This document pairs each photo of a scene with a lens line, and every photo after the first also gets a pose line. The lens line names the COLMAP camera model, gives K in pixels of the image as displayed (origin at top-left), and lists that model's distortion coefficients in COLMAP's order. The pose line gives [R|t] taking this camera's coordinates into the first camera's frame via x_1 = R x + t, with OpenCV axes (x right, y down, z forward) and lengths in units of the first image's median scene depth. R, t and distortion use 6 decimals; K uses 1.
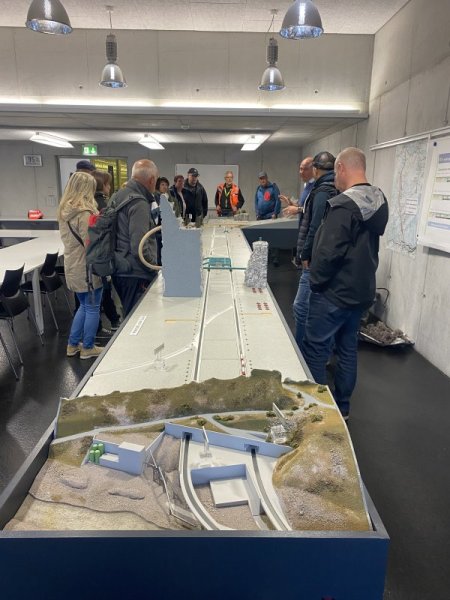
lens RADIAL K [[460.7, 0, 225.8], [0, 460.7, 300.6], [0, 0, 1]] dist [0.036094, -0.026120]
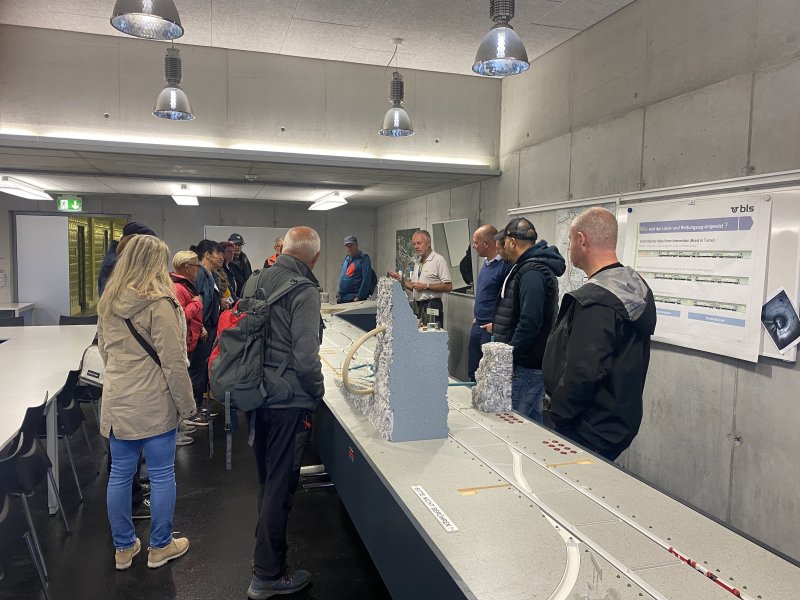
lens RADIAL K [[614.3, 0, 399.3], [0, 614.3, 298.1], [0, 0, 1]] dist [0.036094, -0.026120]
pose [[0.960545, -0.018997, 0.277476, -0.226816], [0.065621, 0.984977, -0.159729, -0.042302], [-0.270273, 0.171635, 0.947361, 0.119929]]
